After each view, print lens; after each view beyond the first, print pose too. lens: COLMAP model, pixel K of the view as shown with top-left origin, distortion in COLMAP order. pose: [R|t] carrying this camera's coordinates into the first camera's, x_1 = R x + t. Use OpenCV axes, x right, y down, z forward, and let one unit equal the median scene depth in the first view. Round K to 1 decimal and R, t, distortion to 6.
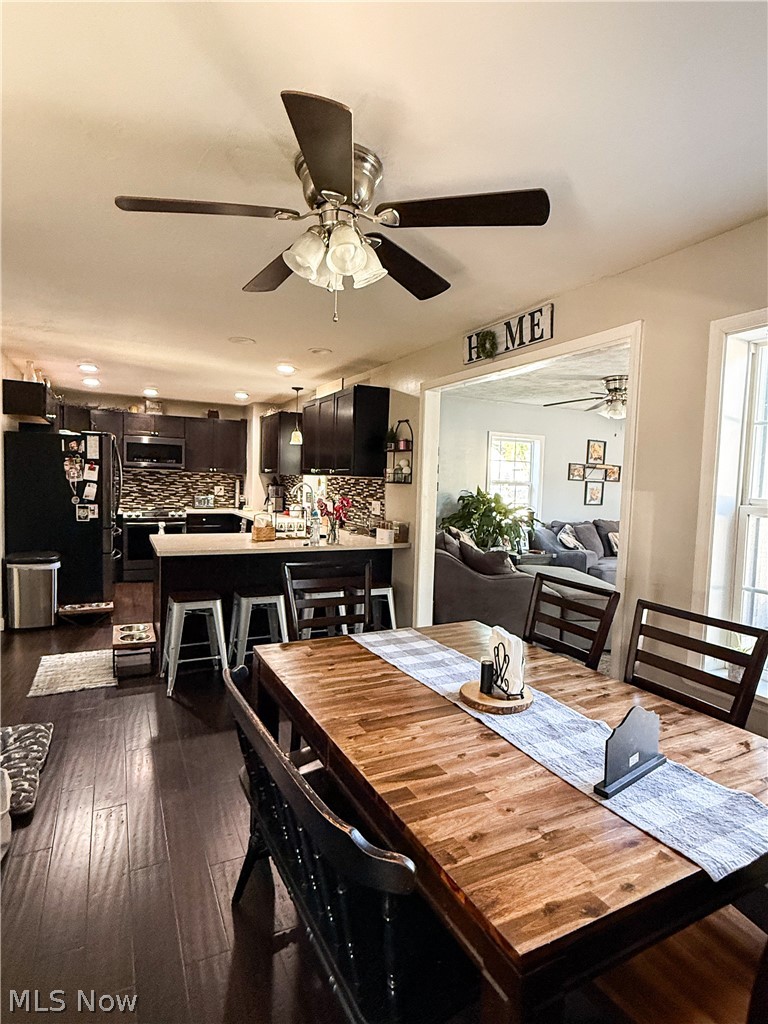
lens RADIAL K [[543.4, 0, 380.3], [0, 543.4, 514.4], [0, 0, 1]] dist [-0.005031, 0.001379]
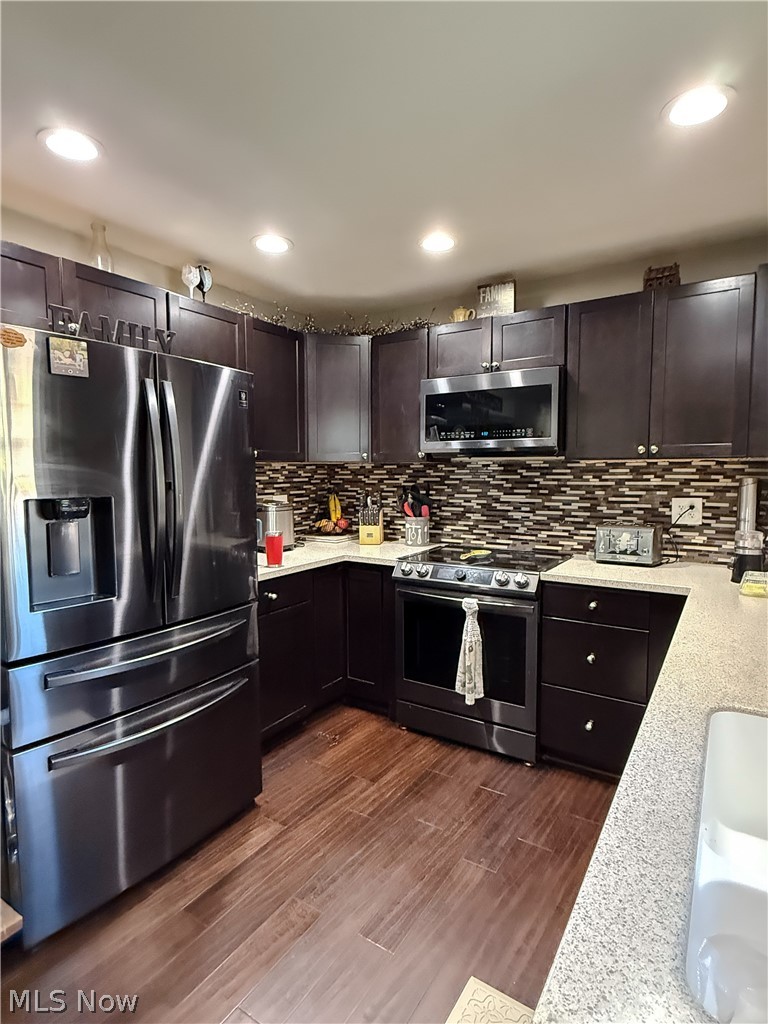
lens RADIAL K [[543.4, 0, 381.7], [0, 543.4, 509.0], [0, 0, 1]] dist [-0.005031, 0.001379]
pose [[0.492443, 0.028961, -0.869863, -0.132708], [-0.034086, 0.999321, 0.013974, -0.059036], [0.869677, 0.022769, 0.493096, 0.912146]]
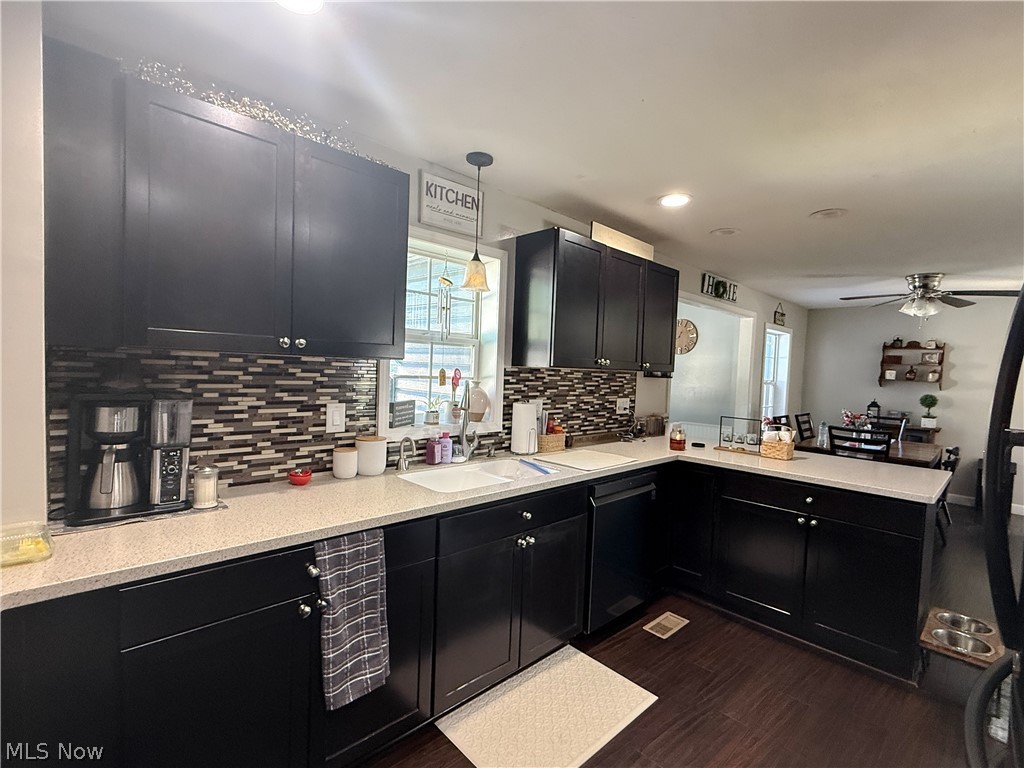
lens RADIAL K [[479.3, 0, 513.6], [0, 479.3, 387.6], [0, 0, 1]] dist [-0.003848, -0.000471]
pose [[-0.310329, -0.080740, 0.947194, -0.555616], [0.014714, 0.995859, 0.089710, -0.092357], [-0.950515, 0.041777, -0.307856, 1.154027]]
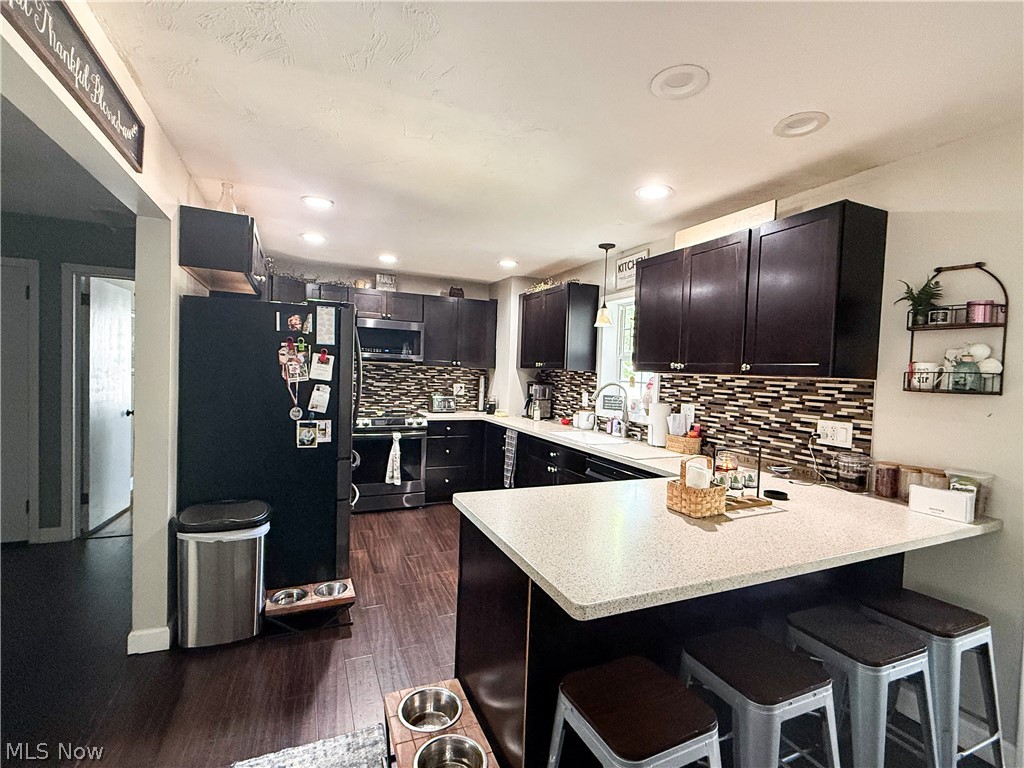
lens RADIAL K [[479.3, 0, 511.5], [0, 479.3, 387.6], [0, 0, 1]] dist [-0.003848, -0.000471]
pose [[0.999076, 0.005690, -0.042600, -0.259175], [-0.007007, 0.999500, -0.030826, -0.034099], [0.042403, 0.031096, 0.998617, 0.413096]]
